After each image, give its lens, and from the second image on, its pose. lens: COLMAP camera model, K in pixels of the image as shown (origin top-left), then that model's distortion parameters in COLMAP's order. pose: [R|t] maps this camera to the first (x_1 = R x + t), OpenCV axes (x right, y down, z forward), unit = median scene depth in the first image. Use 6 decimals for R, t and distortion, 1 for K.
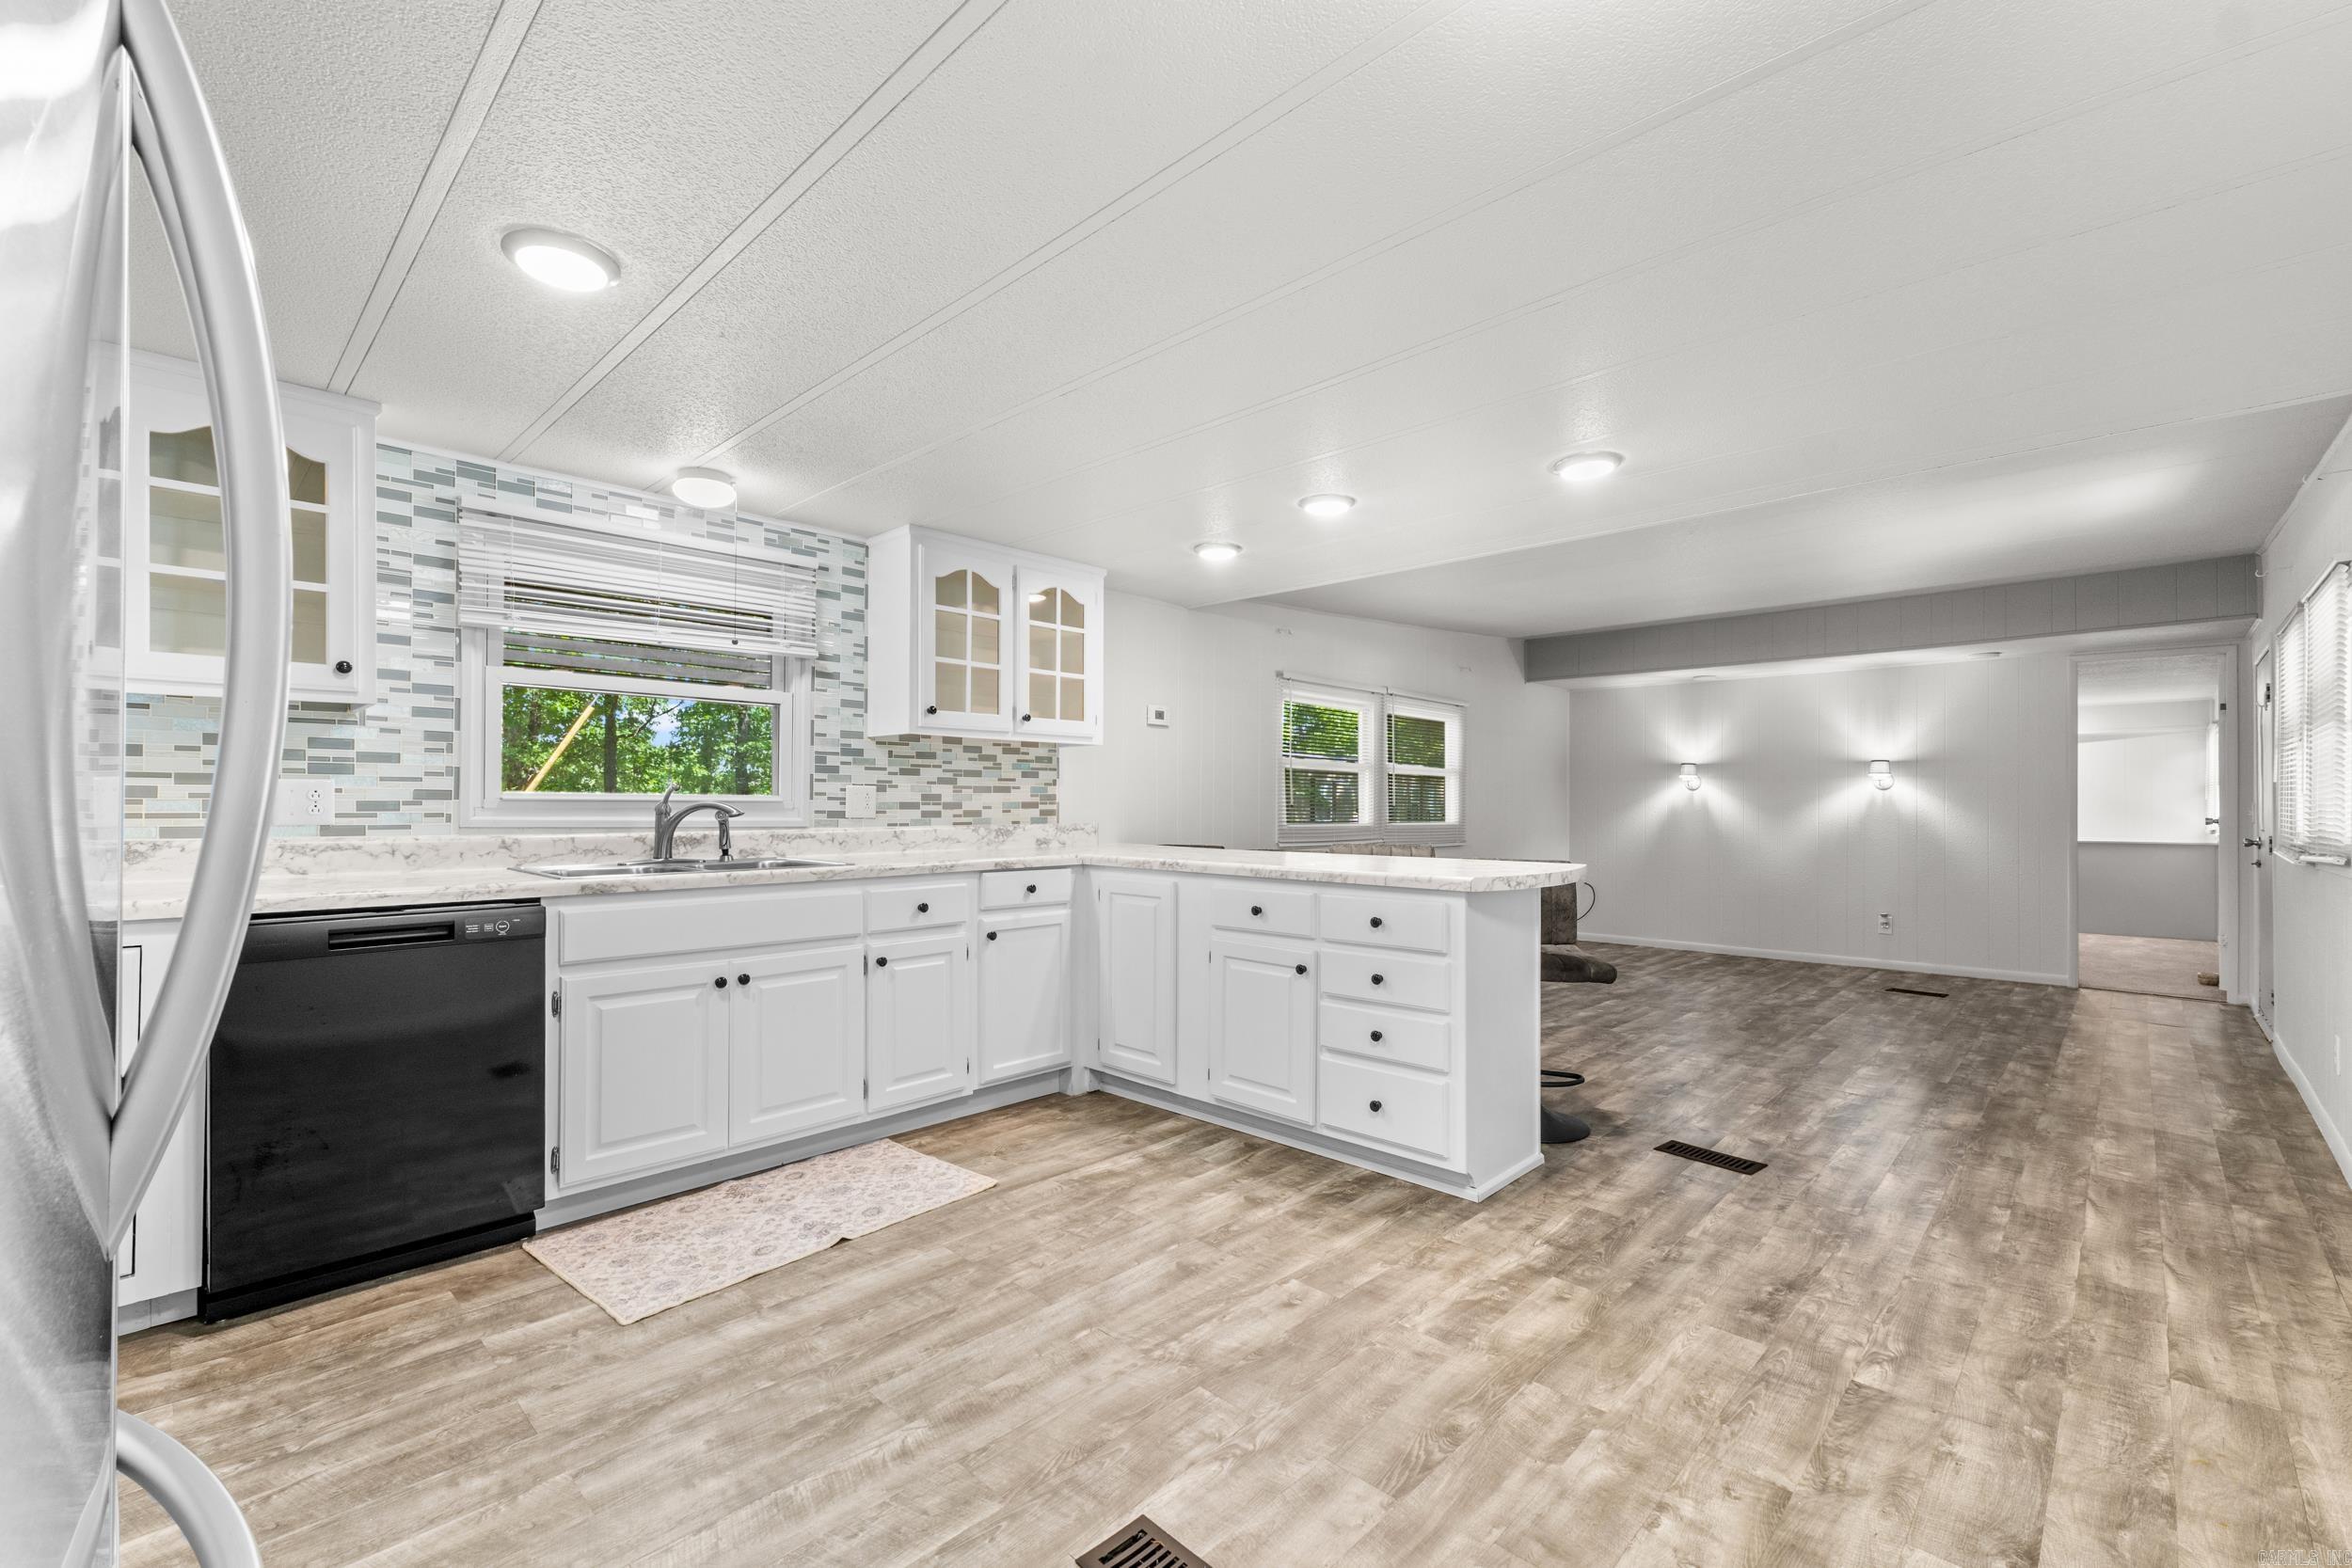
lens RADIAL K [[998.6, 0, 1183.2], [0, 998.6, 802.7], [0, 0, 1]] dist [0.002323, 0.000203]
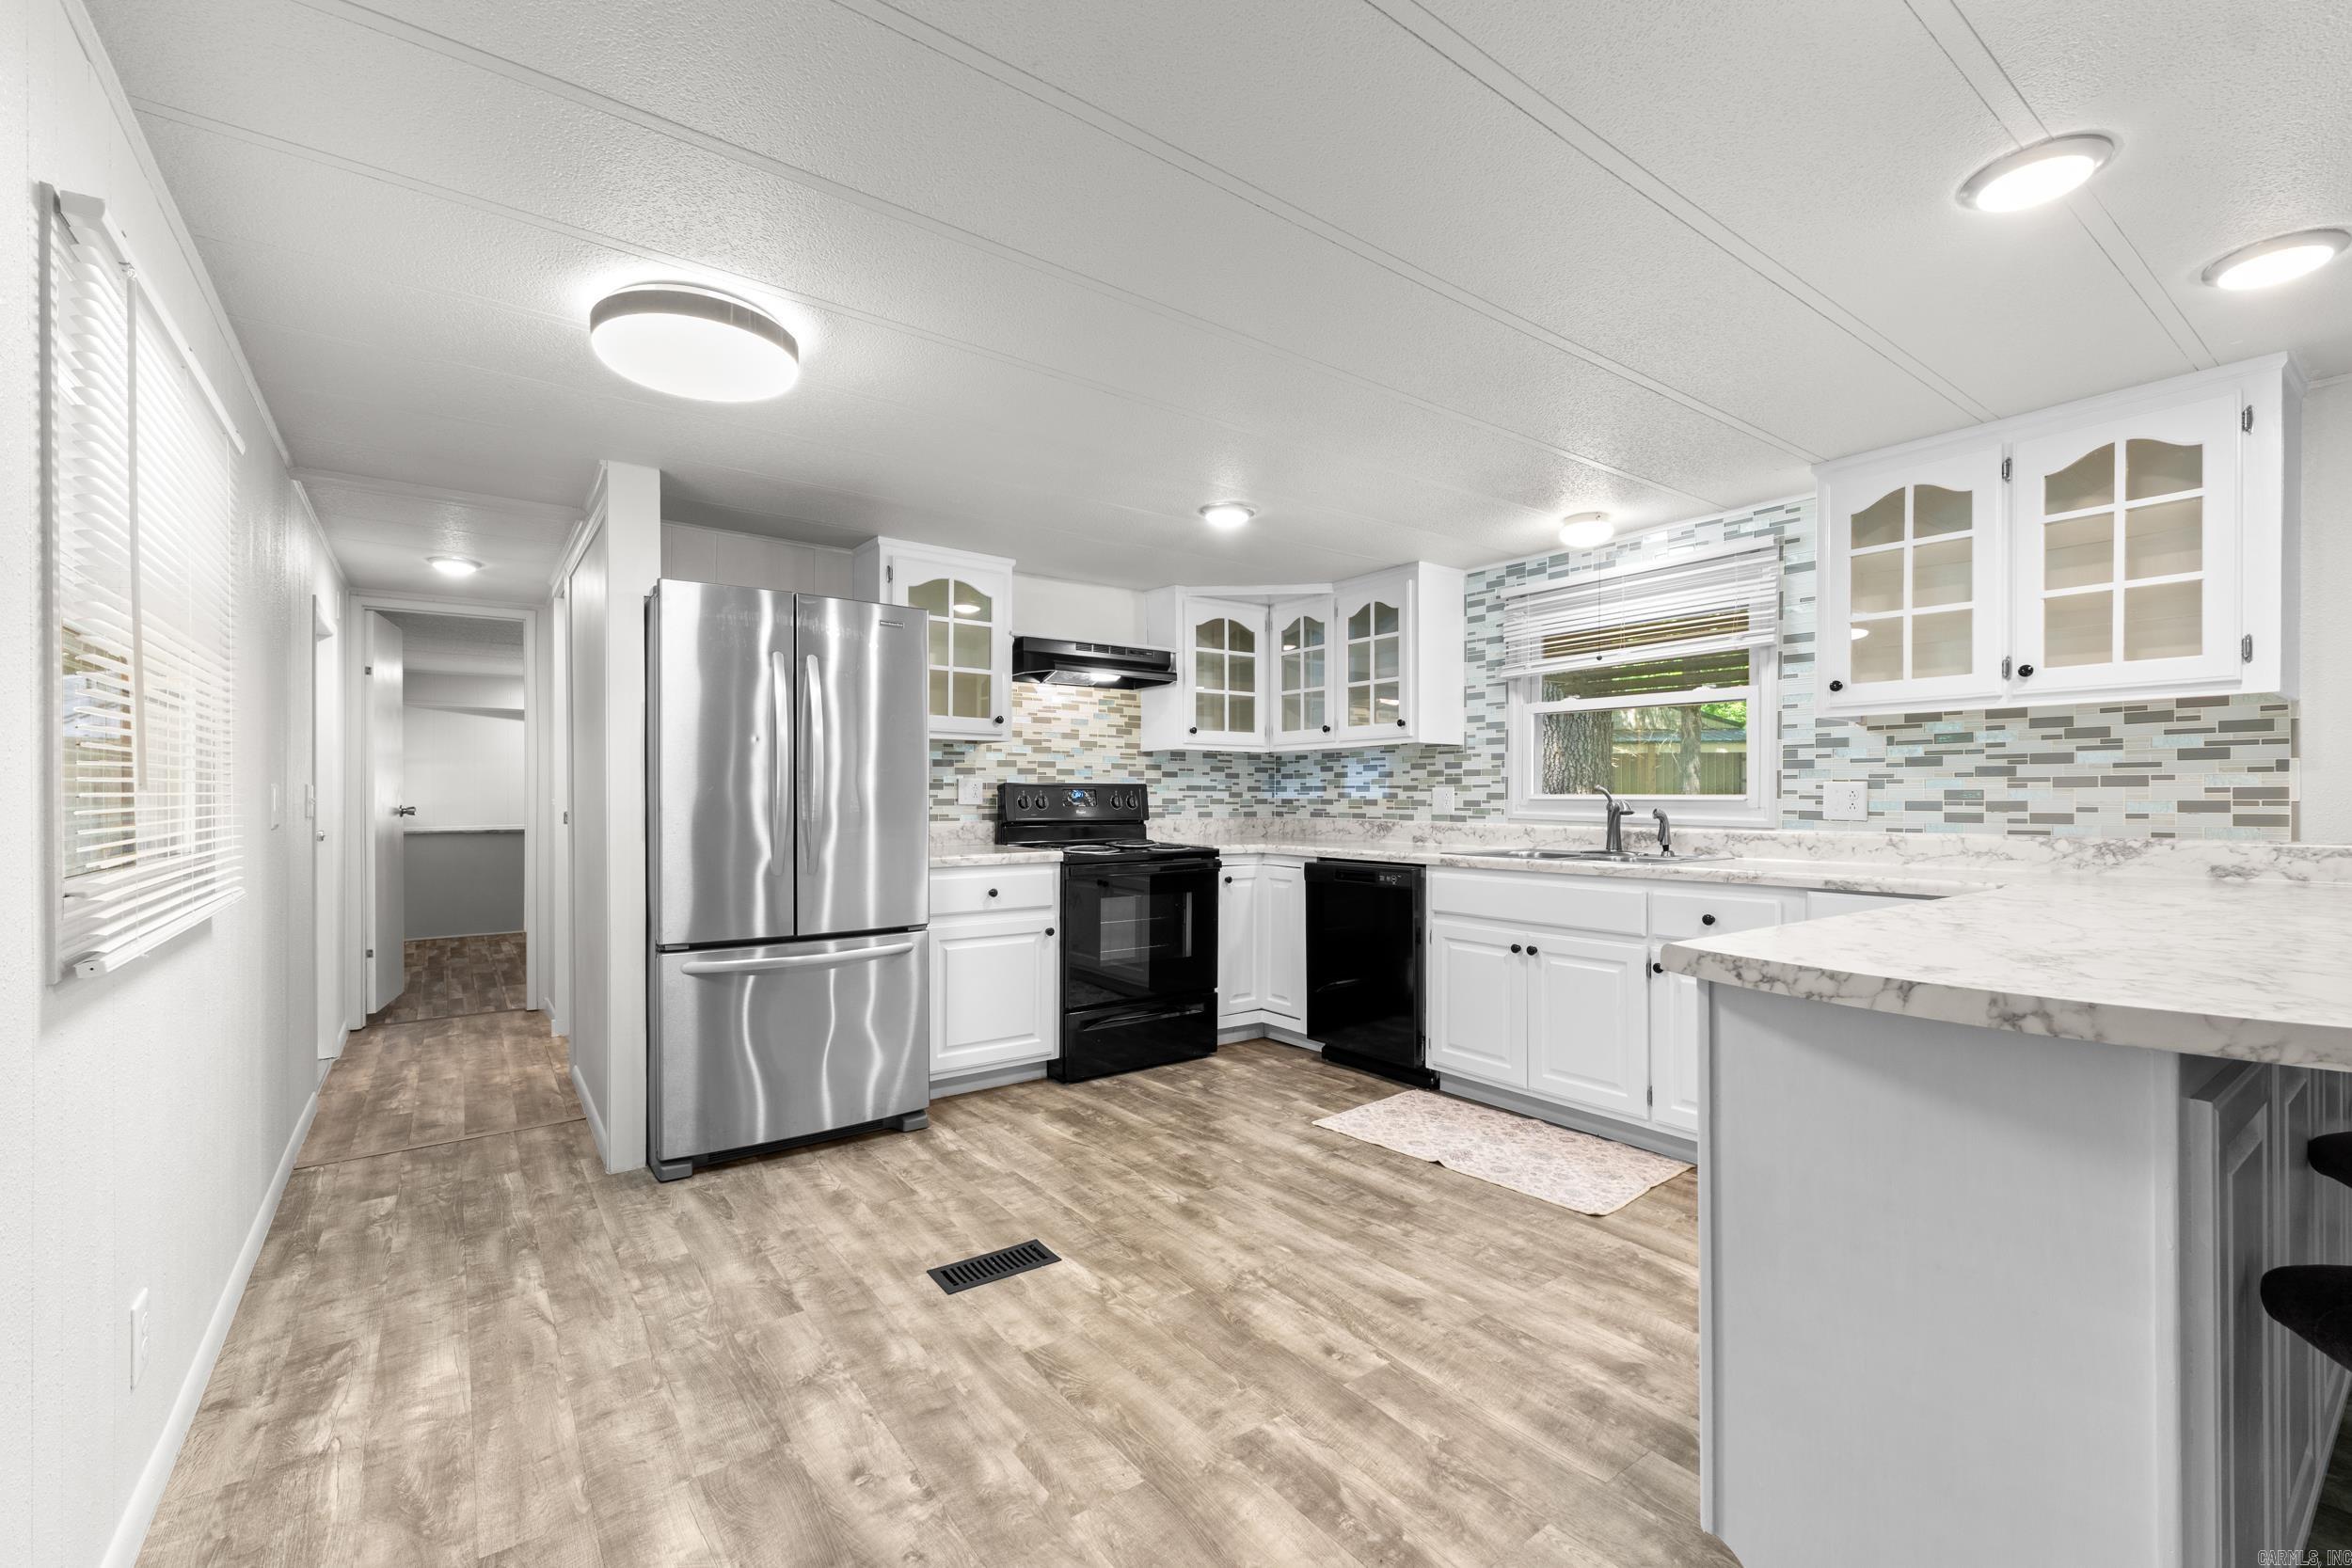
lens RADIAL K [[998.6, 0, 1180.1], [0, 998.6, 798.2], [0, 0, 1]] dist [0.002323, 0.000203]
pose [[-0.169388, -0.003222, -0.985544, 0.792441], [-0.001429, 0.999994, -0.003024, 0.000381], [0.985548, 0.000896, -0.169391, 0.784135]]
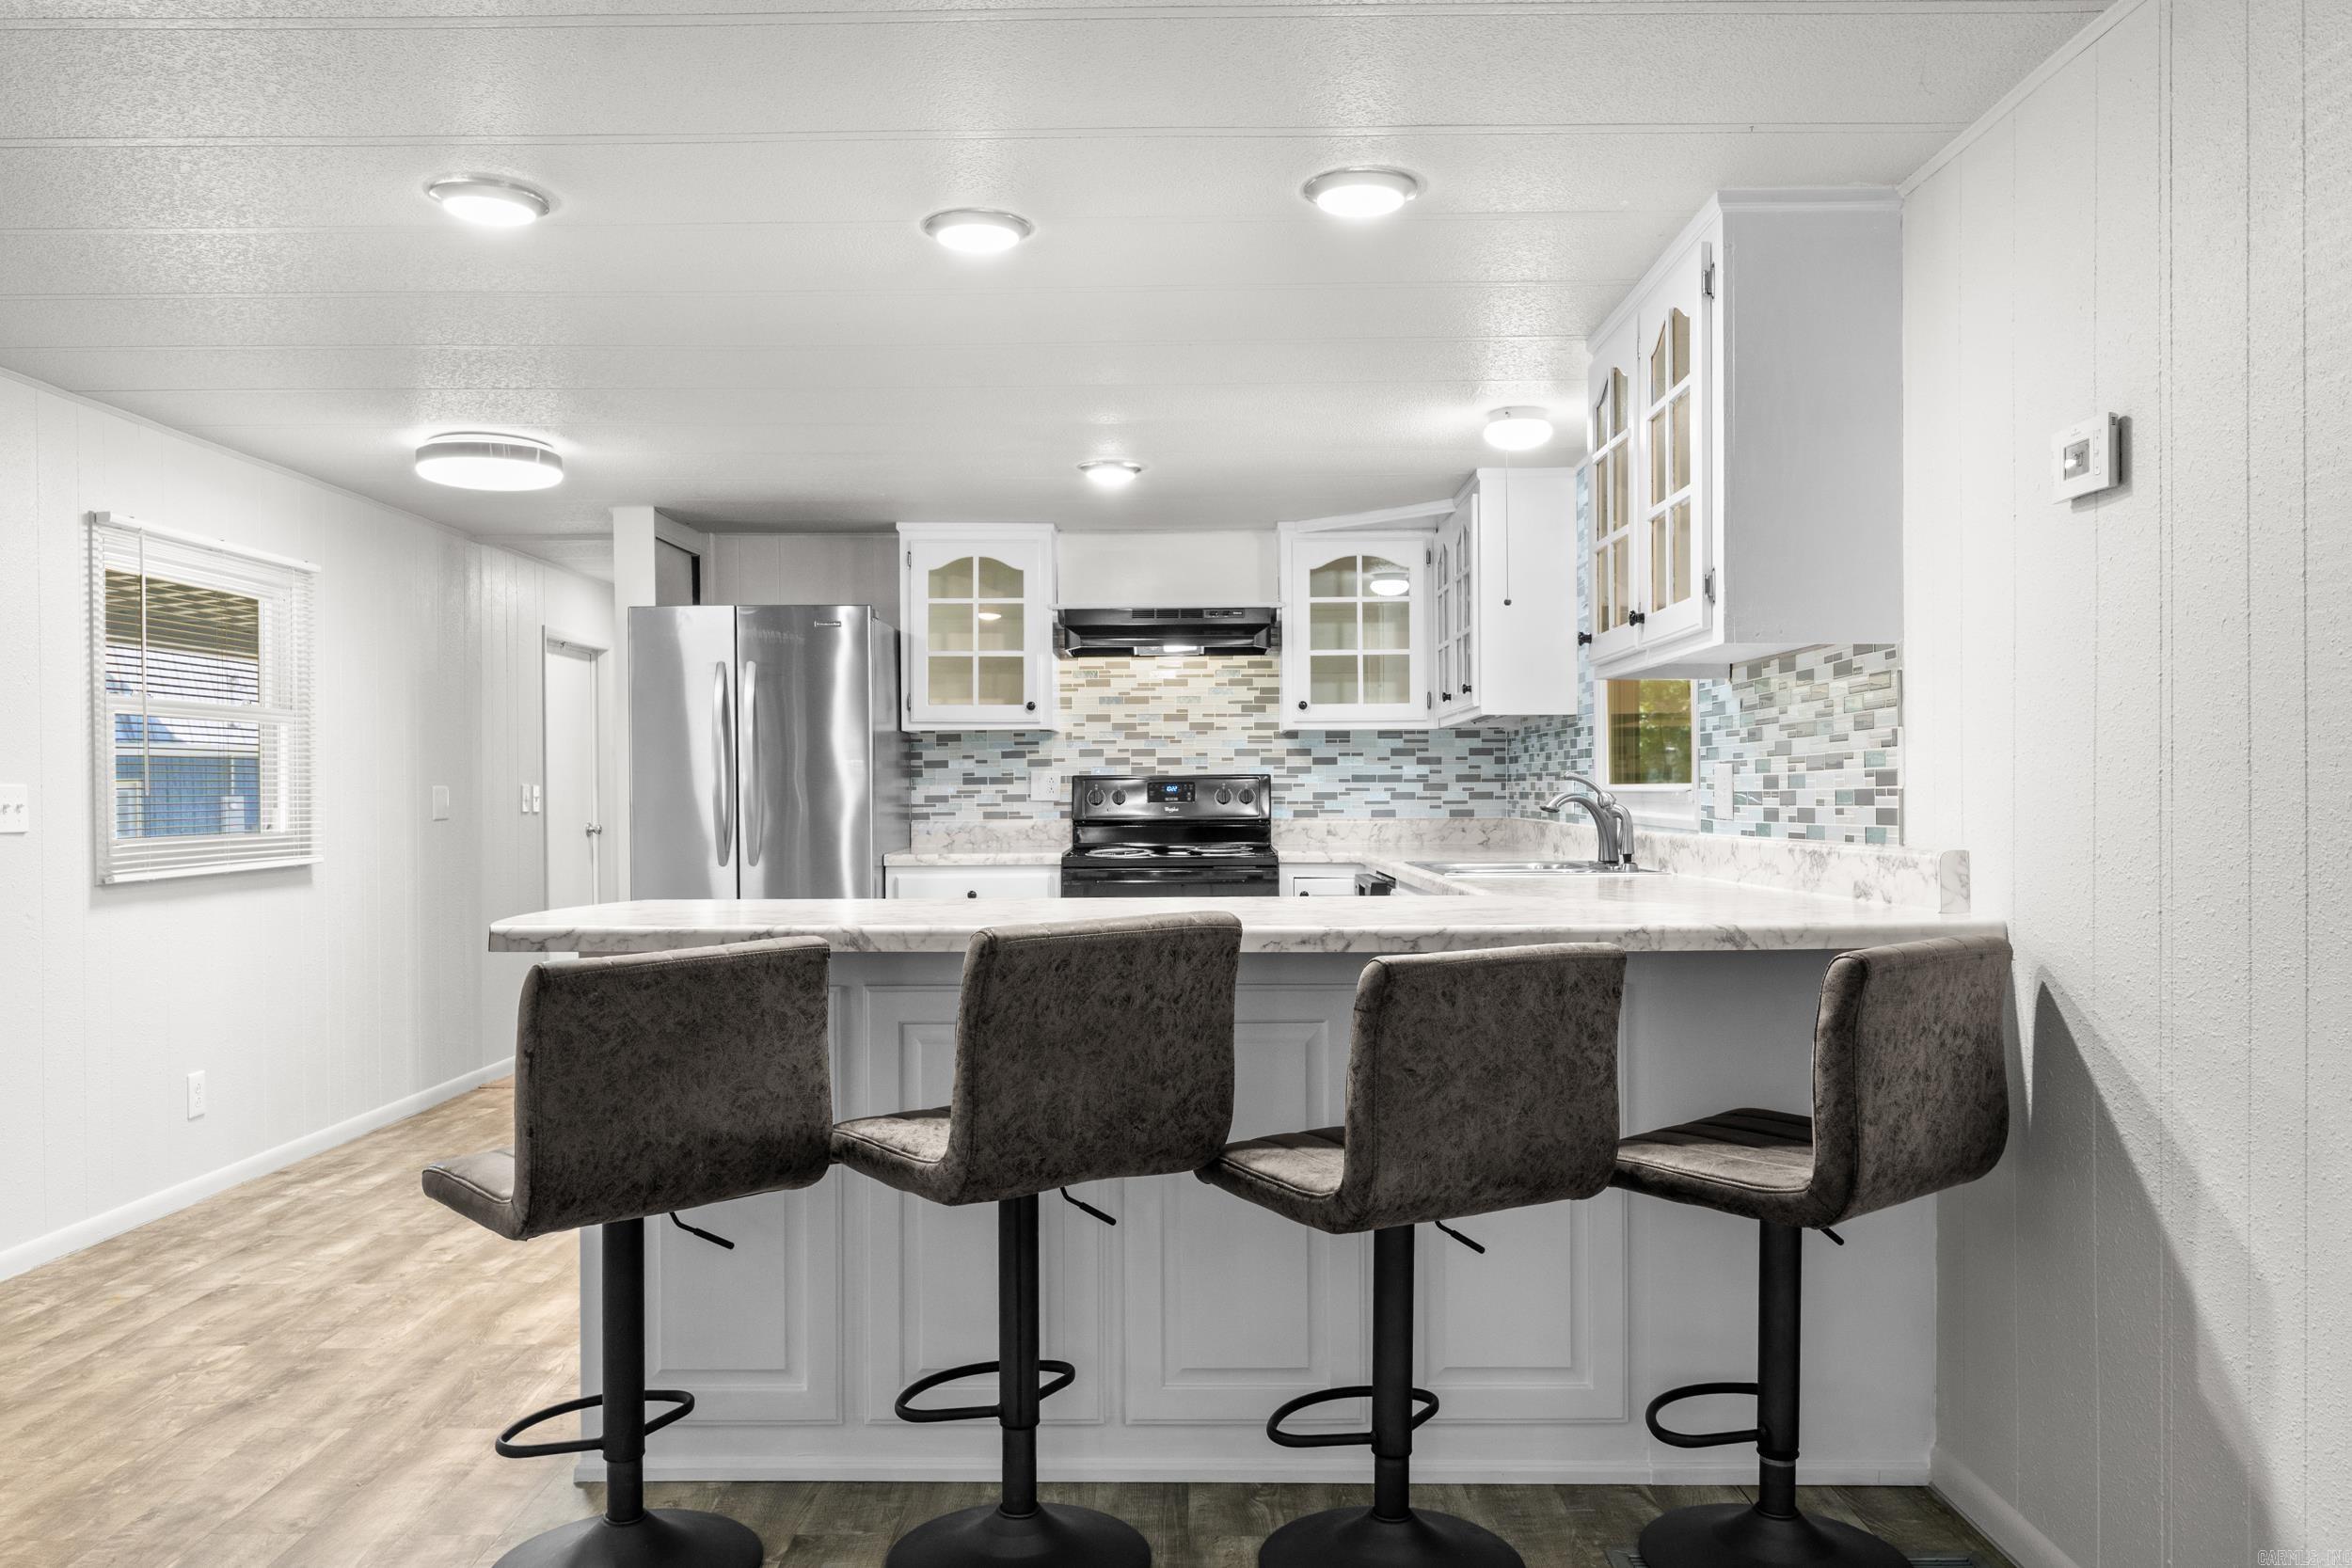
lens RADIAL K [[1724.5, 0, 1170.9], [0, 1724.5, 792.8], [0, 0, 1]] dist [-0.002525, -0.002732]
pose [[-0.731917, -0.000531, -0.681393, 0.803114], [0.002385, 0.999992, -0.003341, 0.003429], [0.681389, -0.004070, -0.731910, 2.014108]]
